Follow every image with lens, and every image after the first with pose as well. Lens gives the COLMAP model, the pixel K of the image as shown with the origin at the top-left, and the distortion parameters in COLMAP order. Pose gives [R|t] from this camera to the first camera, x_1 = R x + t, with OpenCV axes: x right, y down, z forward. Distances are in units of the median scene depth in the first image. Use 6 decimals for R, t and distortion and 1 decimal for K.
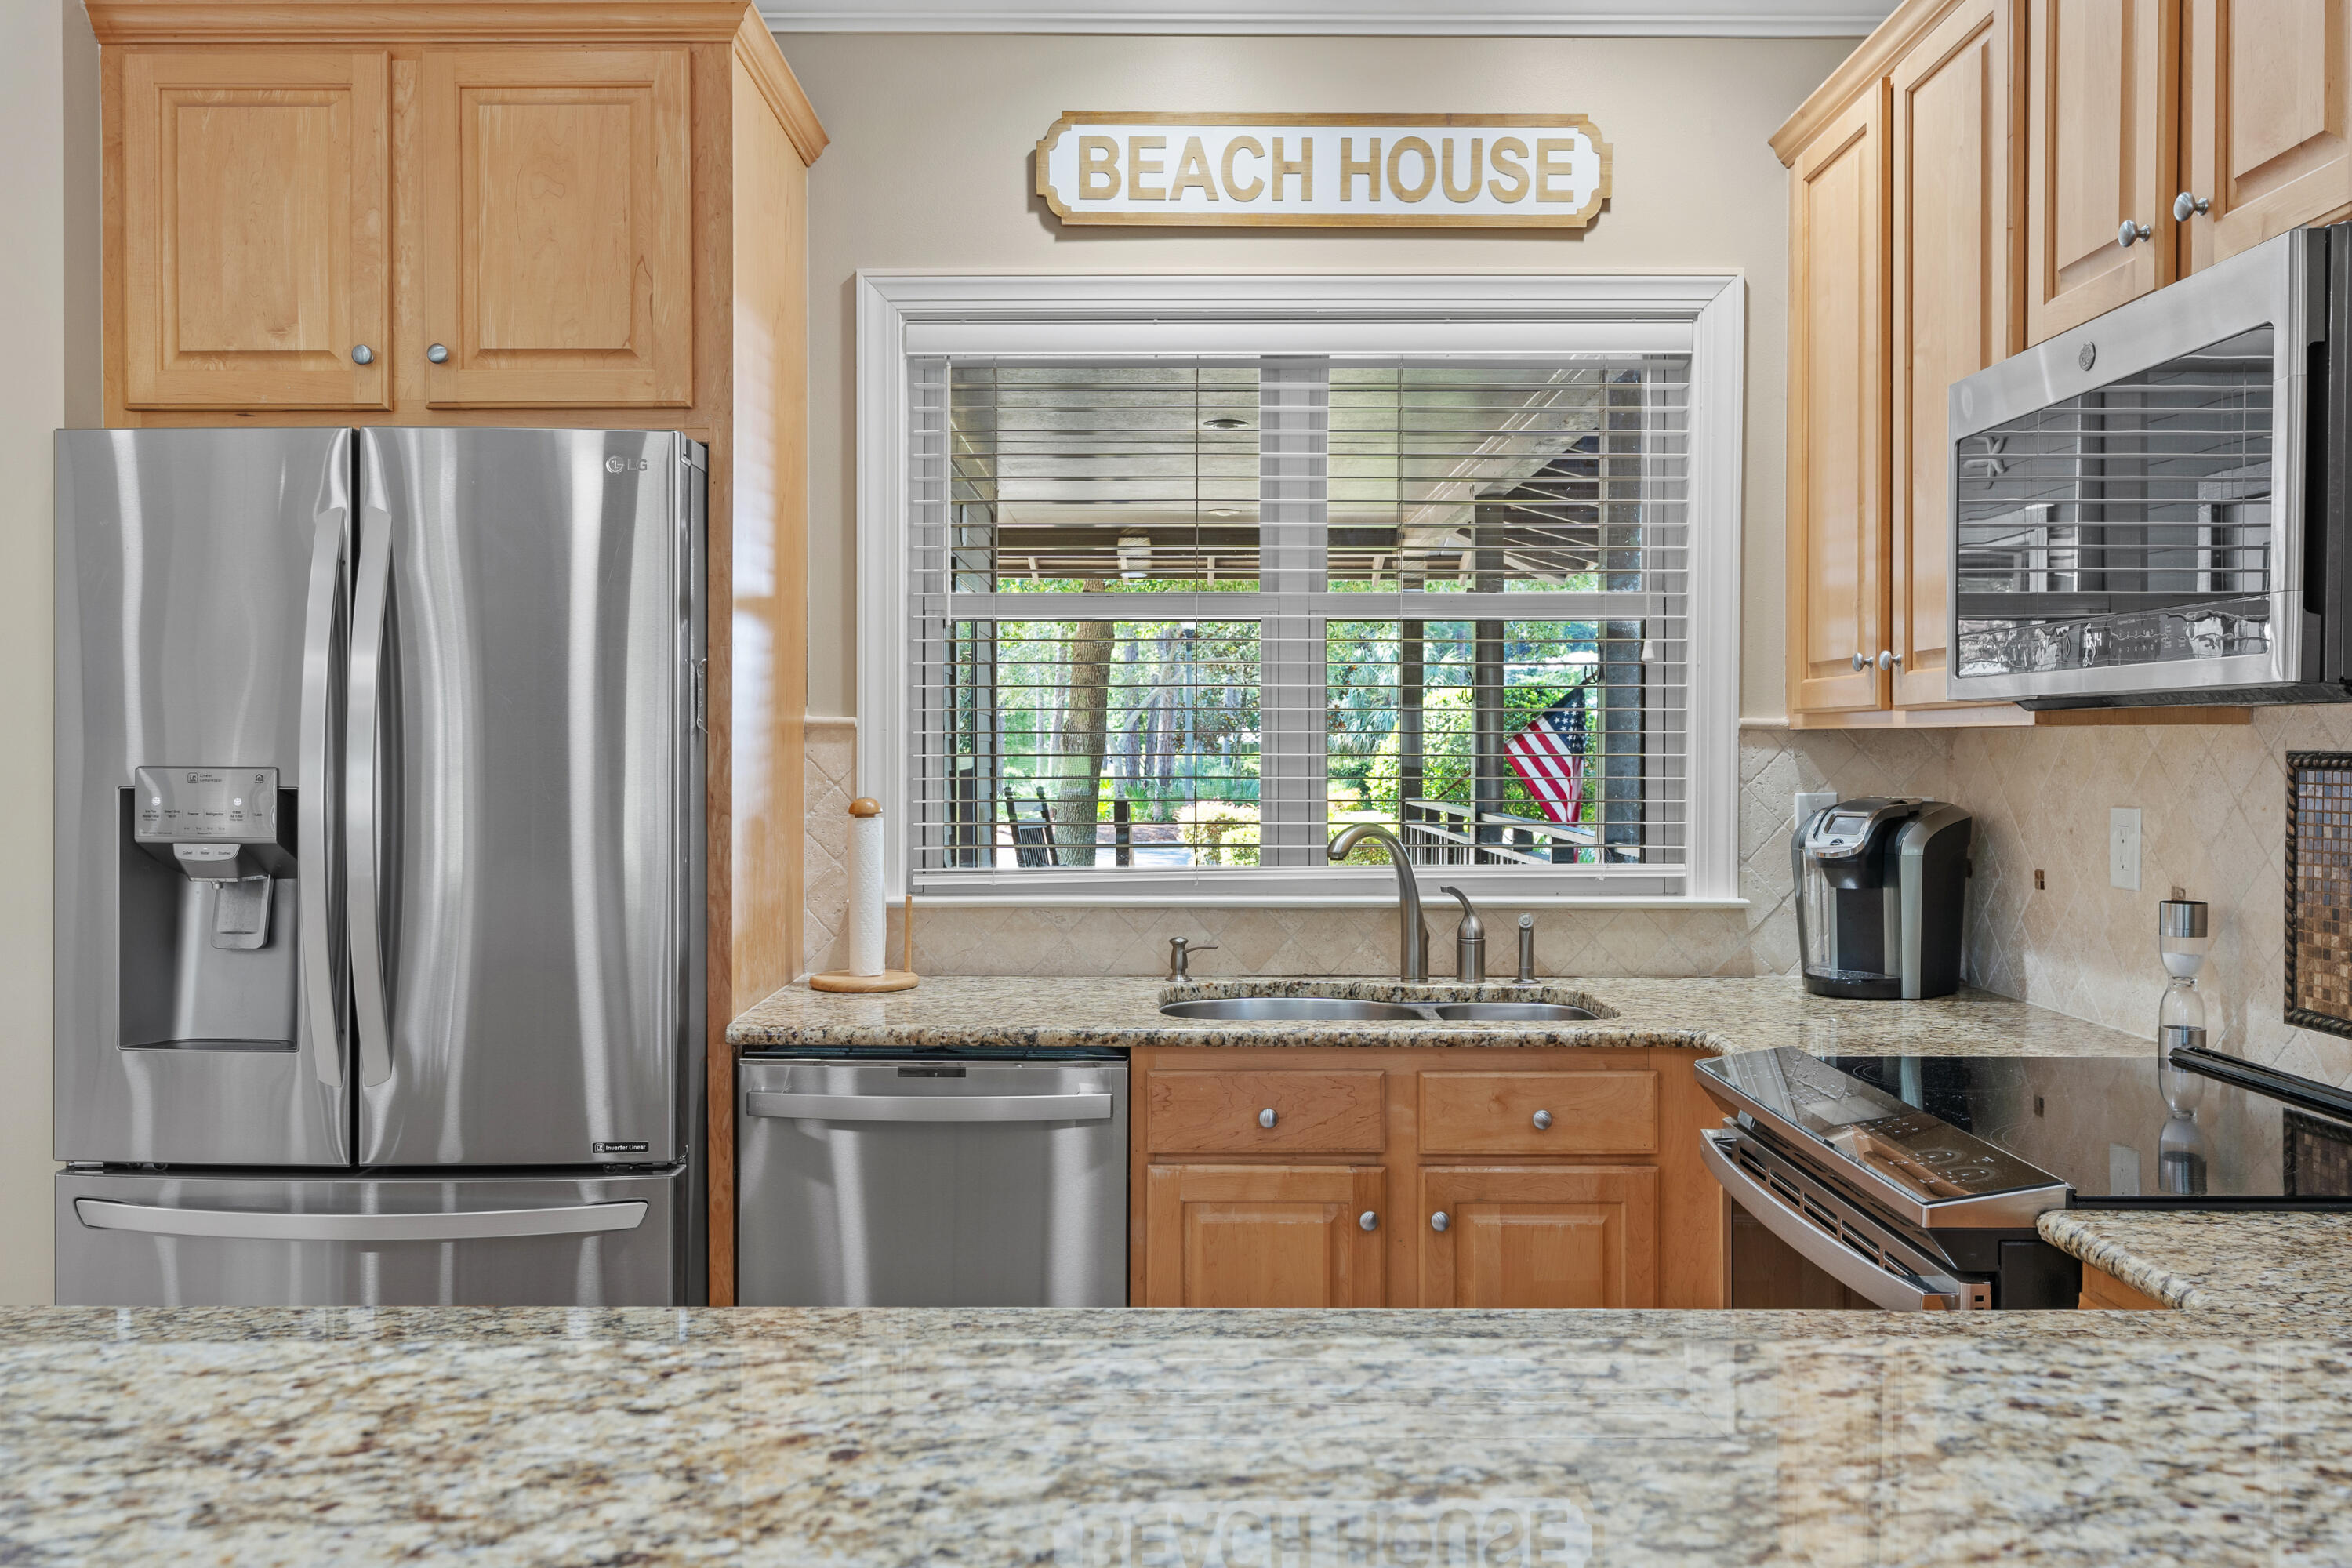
lens RADIAL K [[1860.1, 0, 1164.2], [0, 1860.1, 767.9], [0, 0, 1]] dist [0.003685, 0.013490]
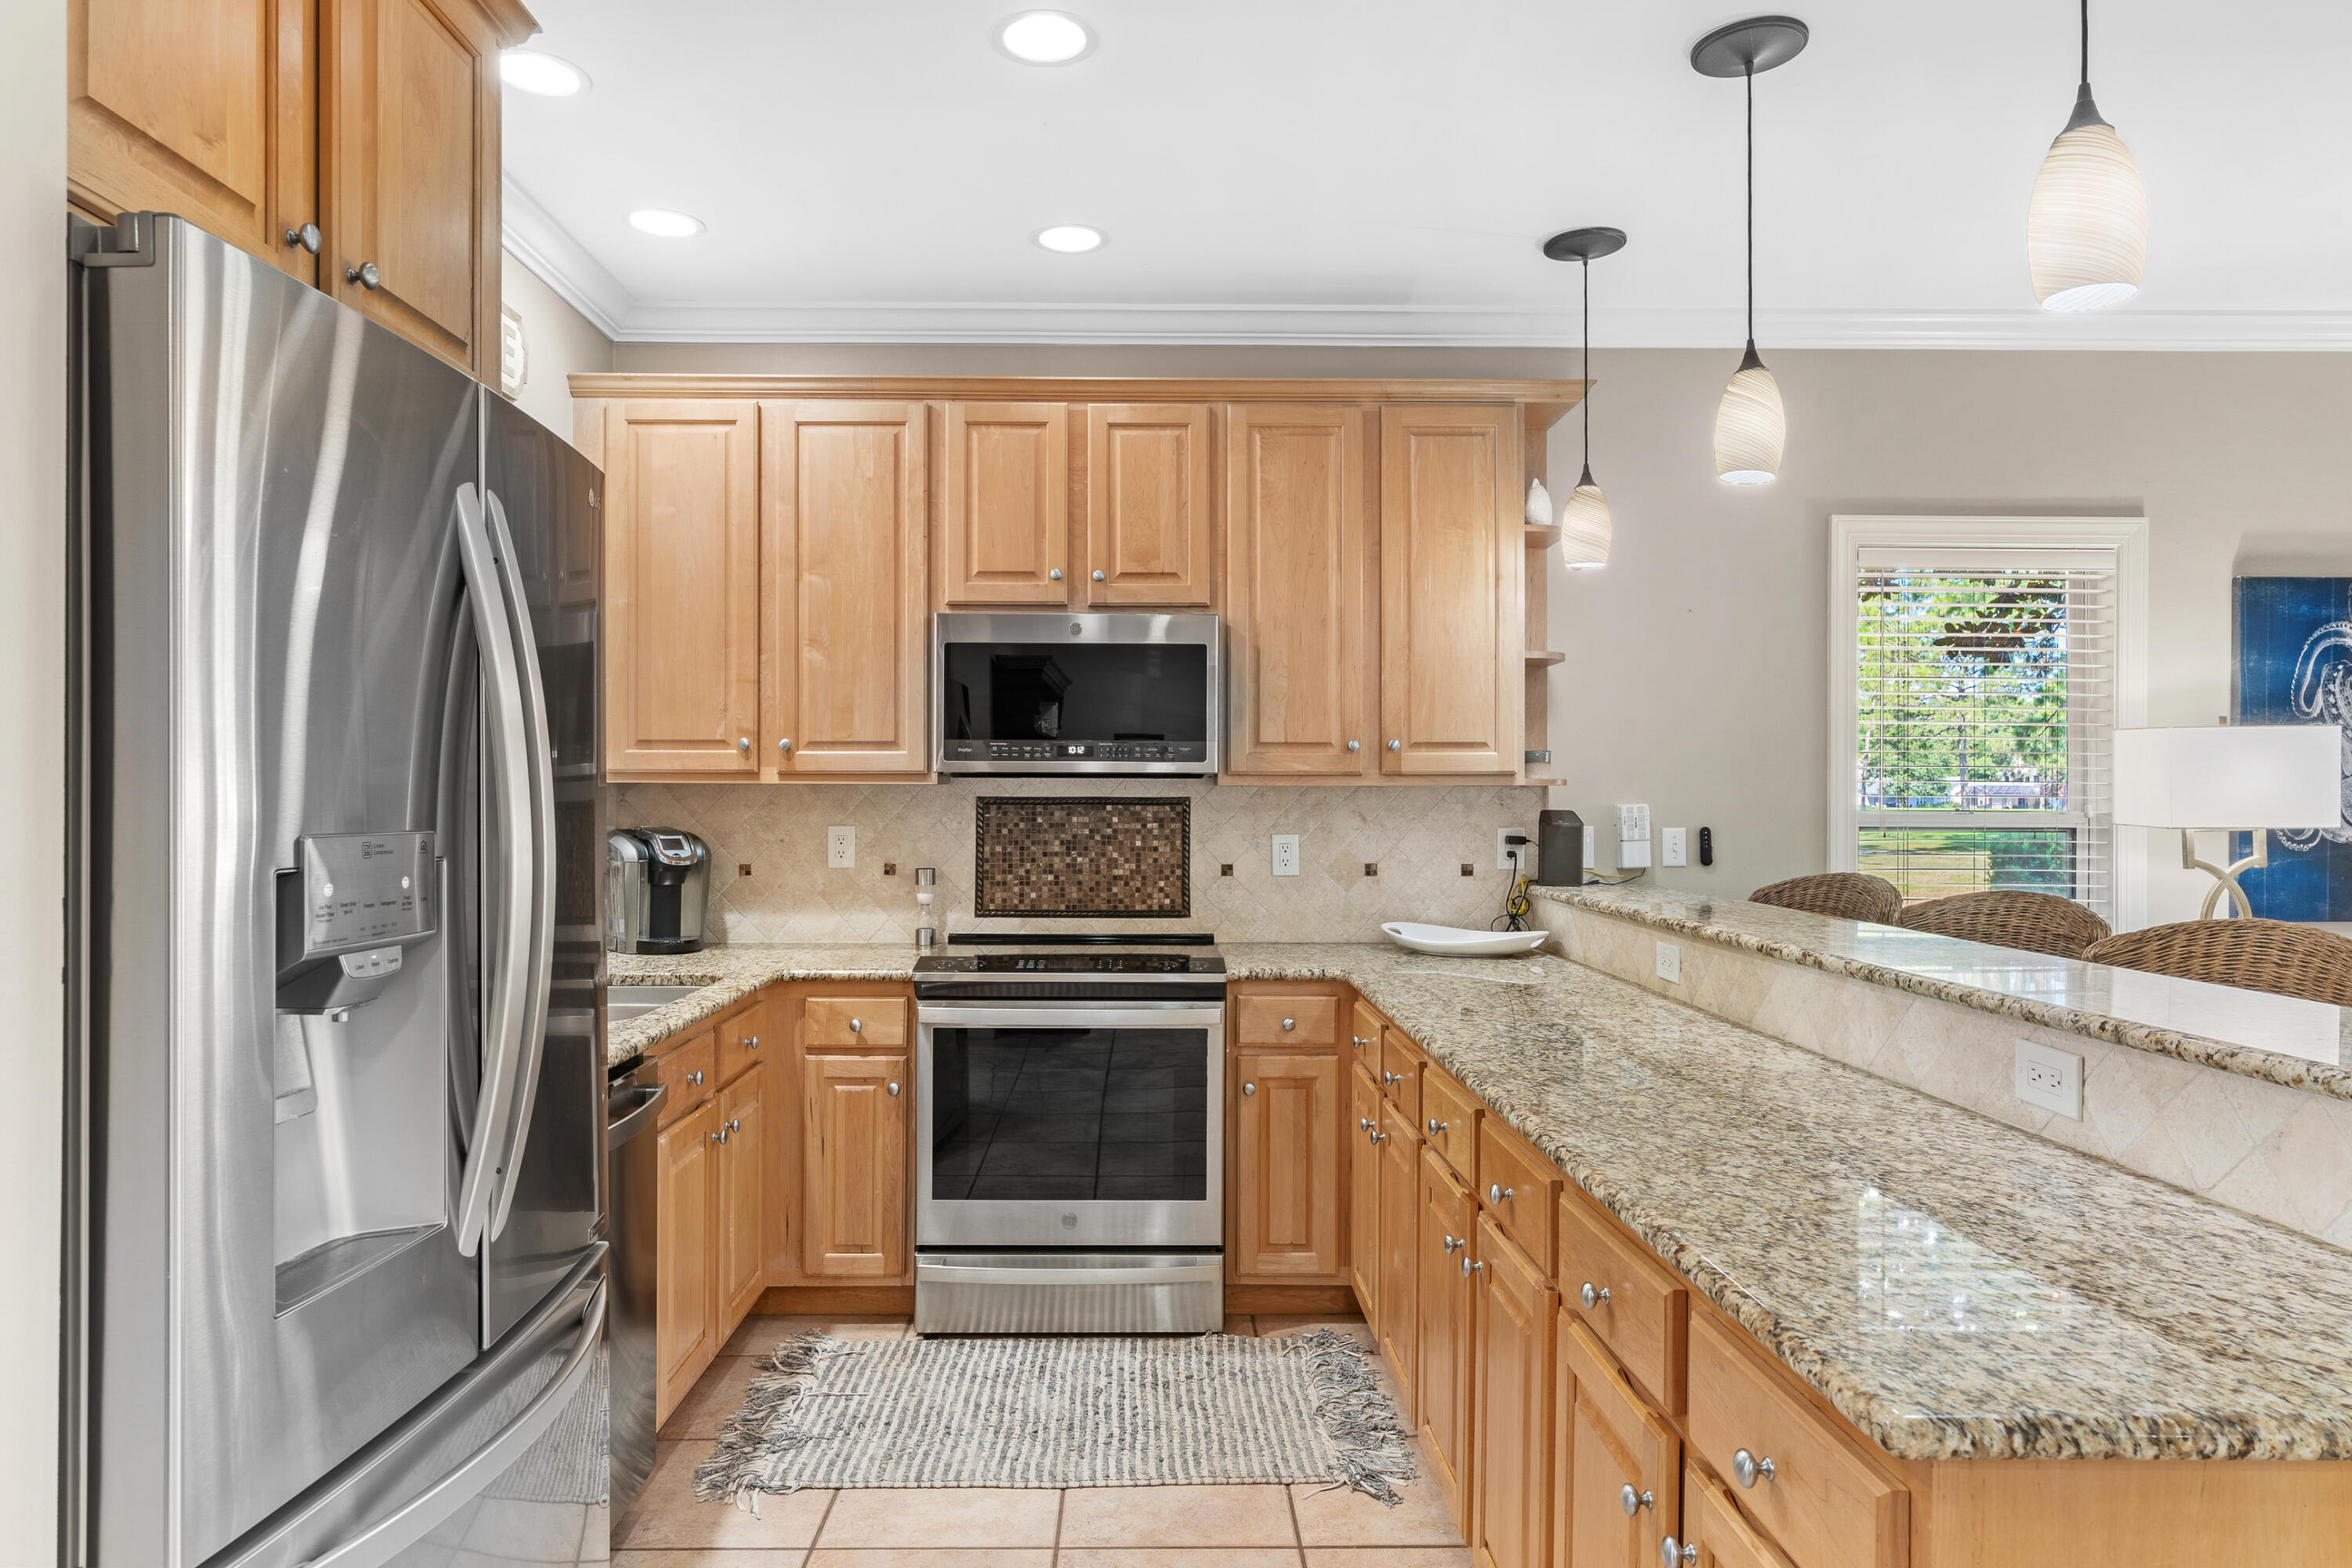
lens RADIAL K [[1430.3, 0, 1170.8], [0, 1430.3, 778.2], [0, 0, 1]] dist [0.002489, 0.000349]
pose [[-0.026315, 0.009169, 0.999612, -0.808978], [0.010018, 0.999910, -0.008908, -0.009553], [-0.999604, 0.009779, -0.026404, 0.577630]]
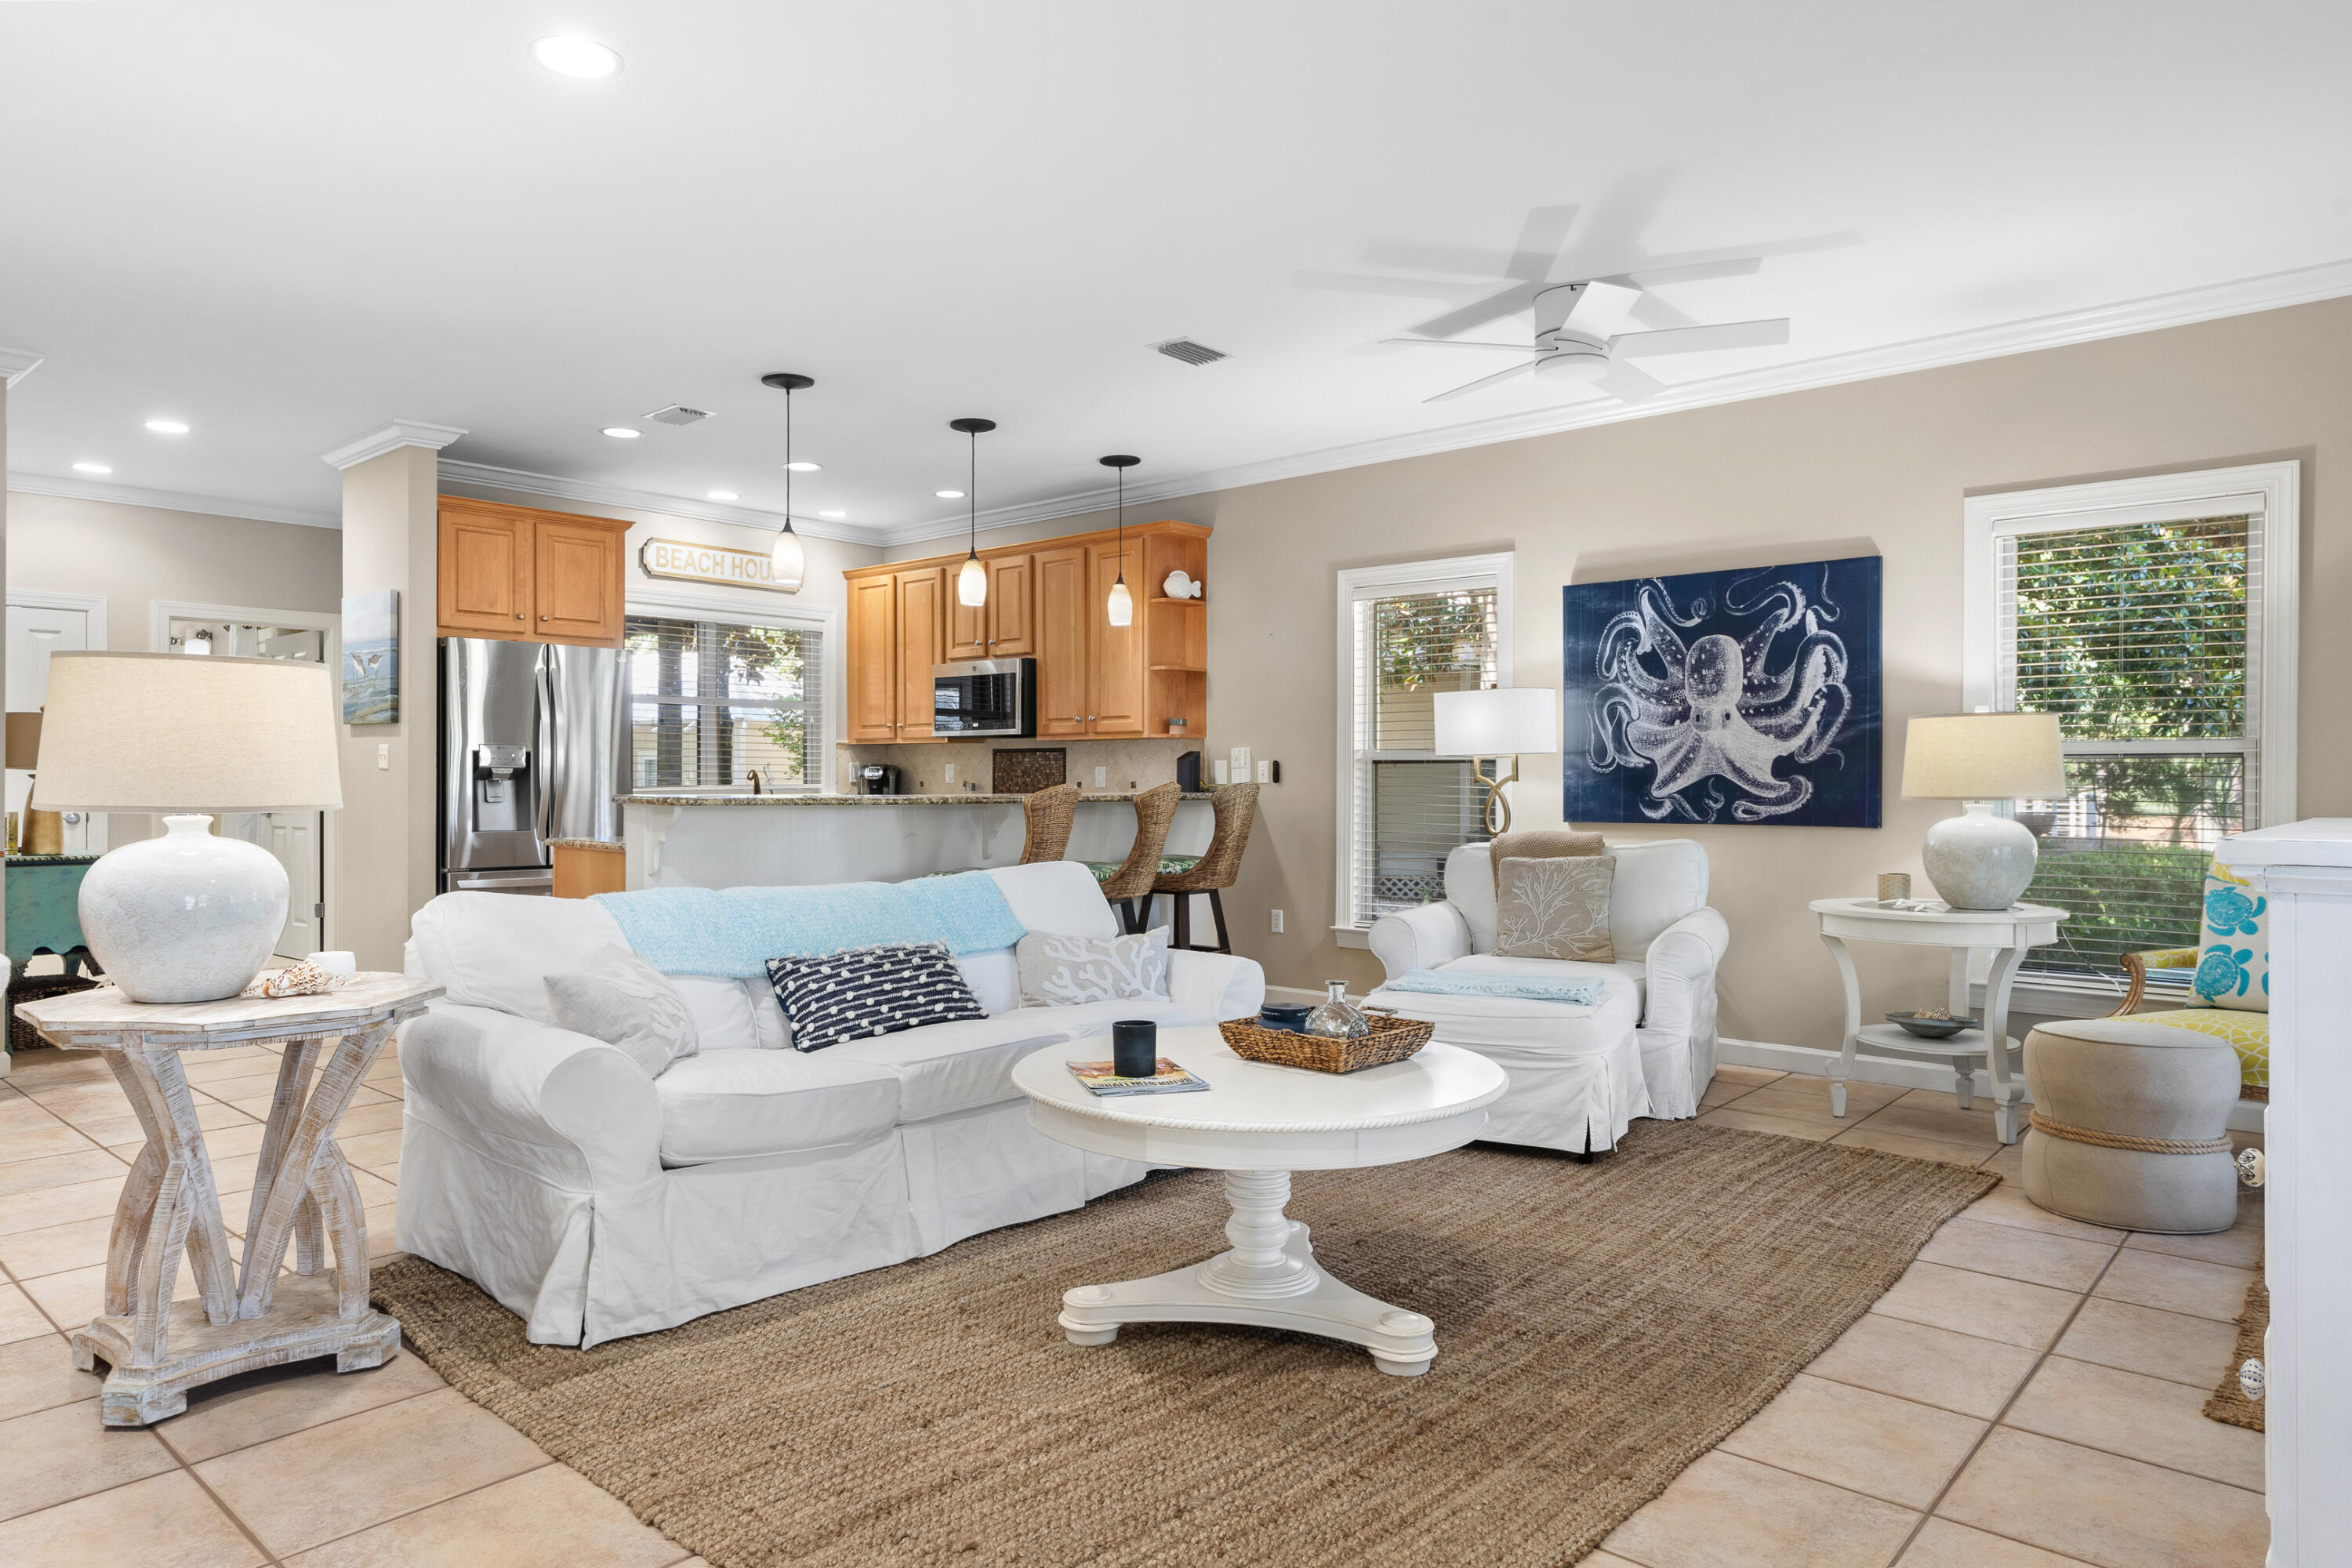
lens RADIAL K [[1430.3, 0, 1172.6], [0, 1430.3, 776.7], [0, 0, 1]] dist [0.002489, 0.000349]
pose [[0.655487, 0.003864, 0.755196, -1.286650], [0.006101, 0.999927, -0.010411, 0.071852], [-0.755182, 0.011432, 0.655416, -1.200673]]
